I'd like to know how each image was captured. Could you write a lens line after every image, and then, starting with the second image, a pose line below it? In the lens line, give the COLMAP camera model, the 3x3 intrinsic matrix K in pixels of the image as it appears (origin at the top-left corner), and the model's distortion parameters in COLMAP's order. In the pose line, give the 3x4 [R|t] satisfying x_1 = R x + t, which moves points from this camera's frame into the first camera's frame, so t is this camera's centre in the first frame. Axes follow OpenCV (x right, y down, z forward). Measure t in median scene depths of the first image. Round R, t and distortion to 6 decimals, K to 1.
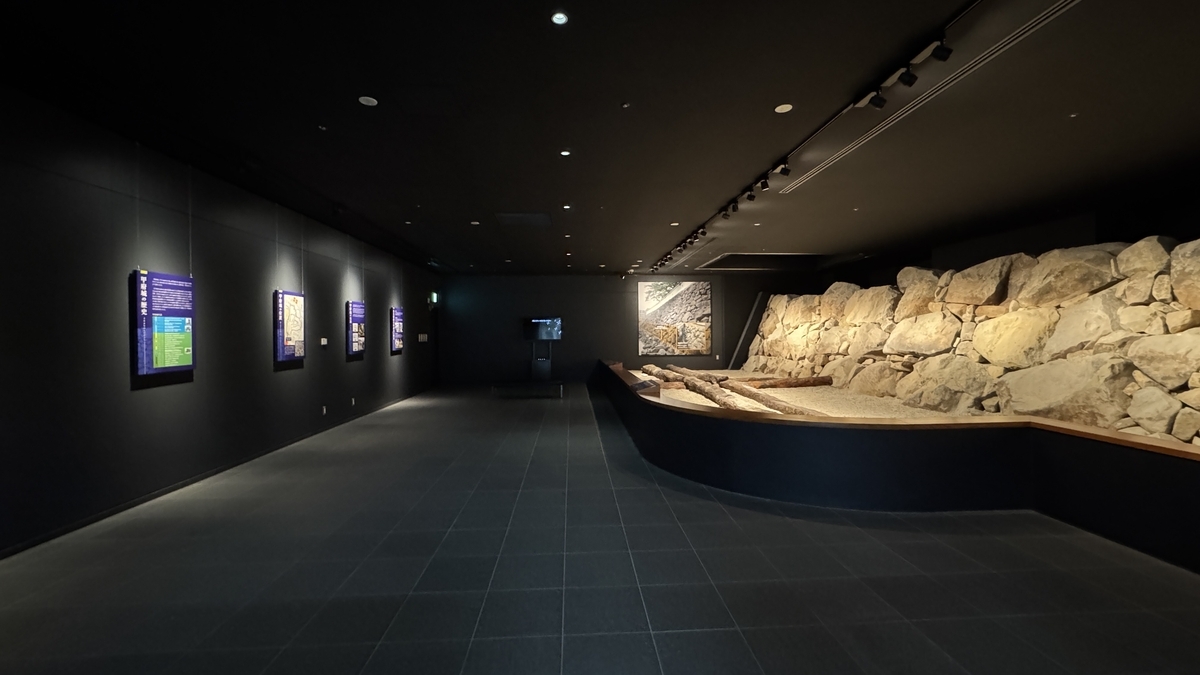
lens RADIAL K [[482.1, 0, 599.0], [0, 482.1, 333.9], [0, 0, 1]] dist [0.000725, 0.000052]
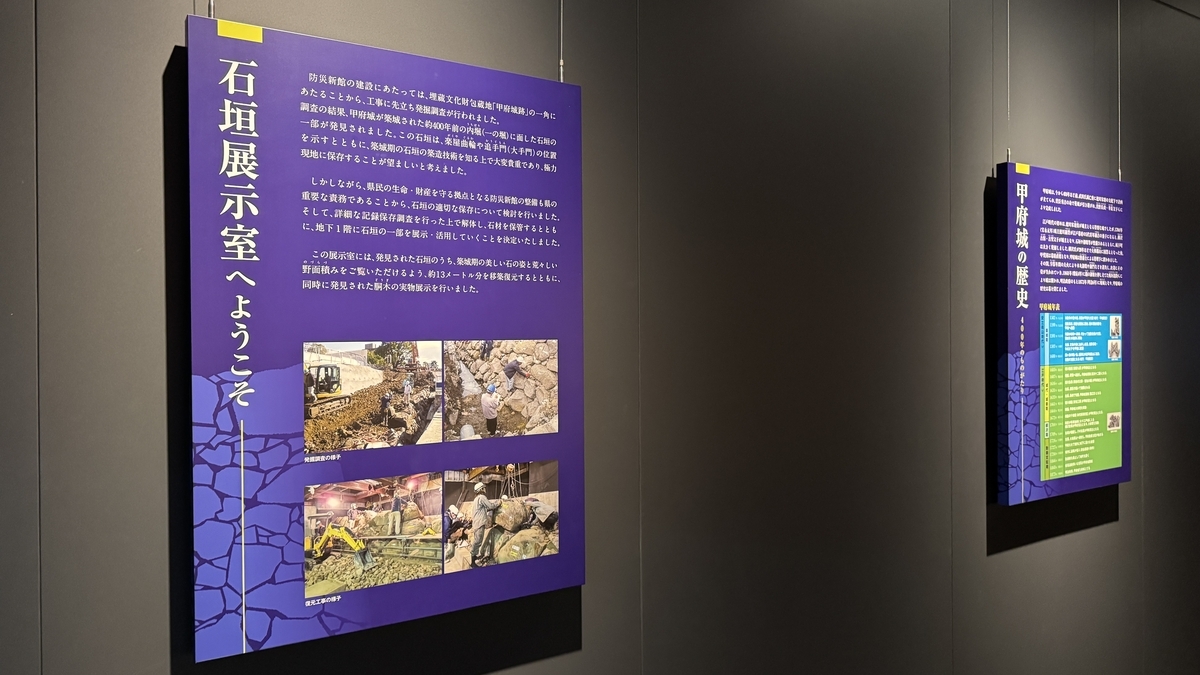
lens RADIAL K [[863.1, 0, 599.4], [0, 863.1, 336.2], [0, 0, 1]] dist [0.012863, -0.015061]
pose [[0.502463, 0.013485, -0.864494, -0.371561], [-0.004051, 0.999904, 0.013243, -0.017487], [0.864589, -0.003152, 0.502469, 0.303975]]
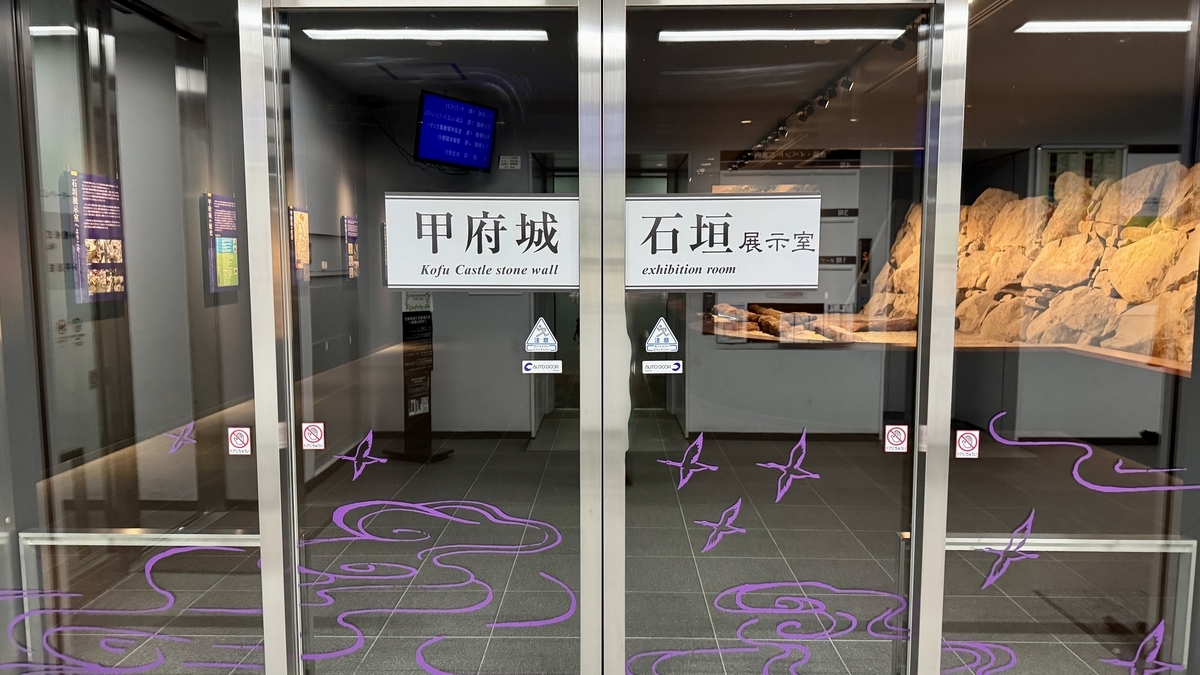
lens RADIAL K [[863.1, 0, 597.9], [0, 863.1, 342.5], [0, 0, 1]] dist [0.012863, -0.015061]
pose [[0.997101, 0.015030, -0.074586, 0.025370], [-0.007926, 0.995479, 0.094647, 0.004110], [0.075671, -0.093781, 0.992713, -0.509376]]
